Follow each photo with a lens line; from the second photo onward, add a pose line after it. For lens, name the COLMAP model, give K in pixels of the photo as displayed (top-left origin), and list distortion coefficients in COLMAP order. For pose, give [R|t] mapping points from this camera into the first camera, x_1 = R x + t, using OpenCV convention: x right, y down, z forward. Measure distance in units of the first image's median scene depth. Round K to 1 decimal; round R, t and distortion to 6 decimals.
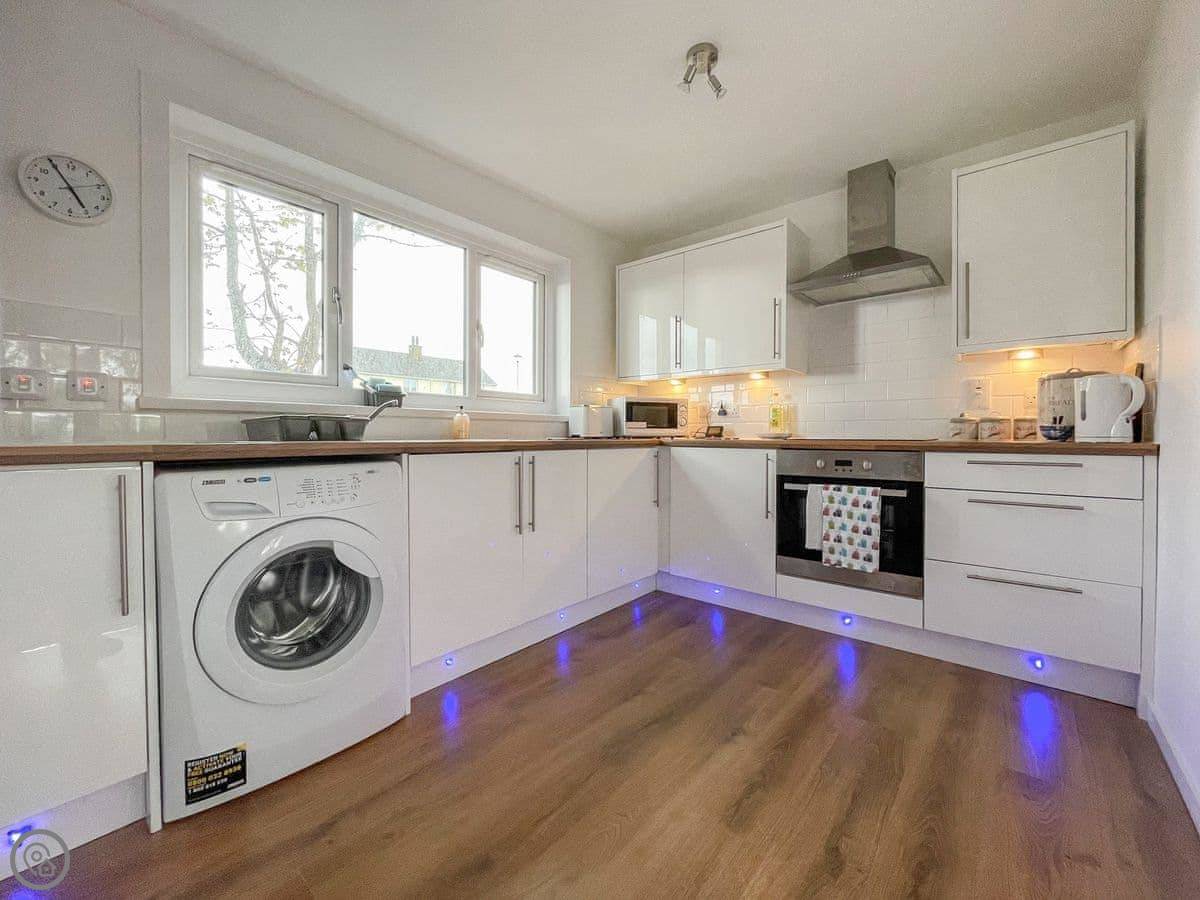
lens RADIAL K [[489.2, 0, 600.0], [0, 489.2, 450.0], [0, 0, 1]] dist [-0.001024, -0.000181]
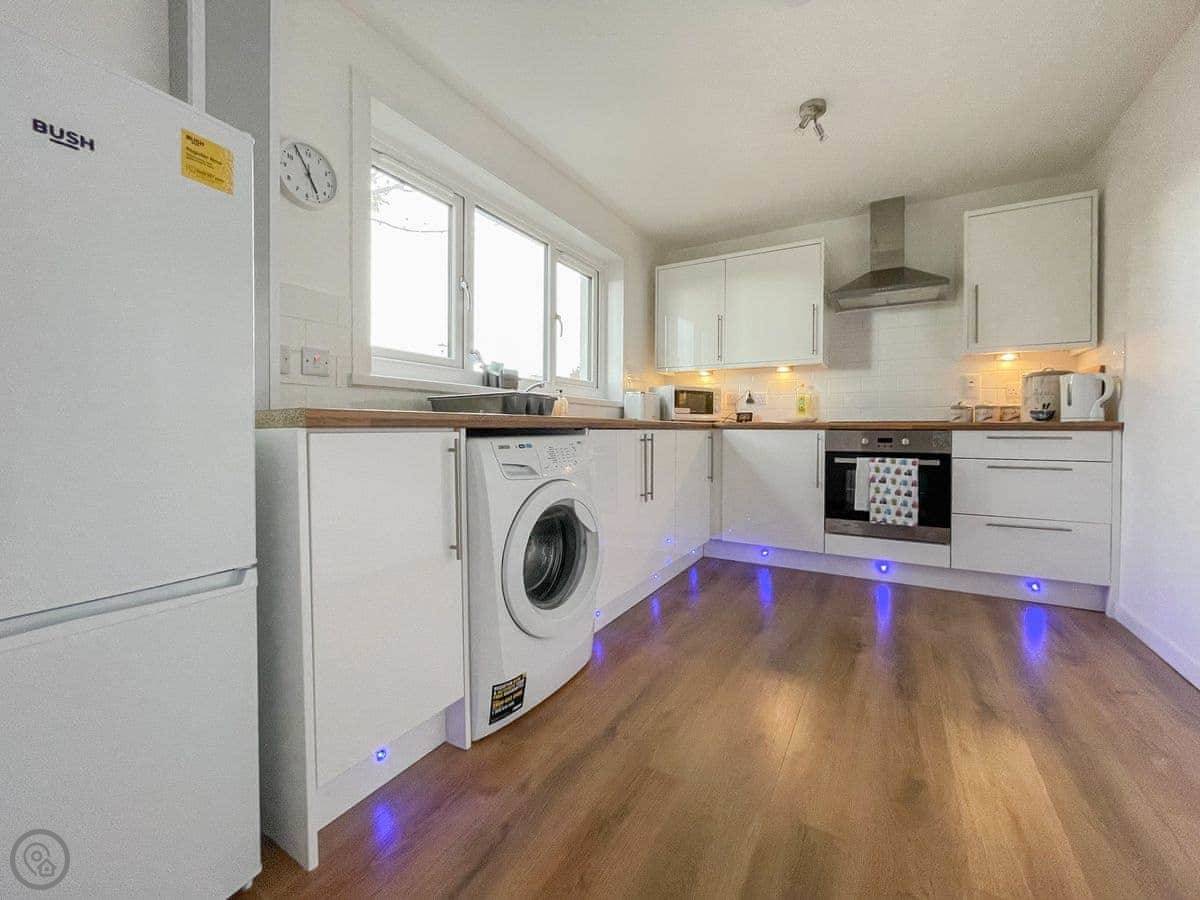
lens RADIAL K [[496.1, 0, 587.9], [0, 496.1, 445.7], [0, 0, 1]] dist [-0.000035, 0.000112]
pose [[0.985200, -0.003190, 0.171377, -0.465514], [0.002775, 0.999993, 0.002664, 0.035378], [-0.171385, -0.002149, 0.985202, -0.113267]]
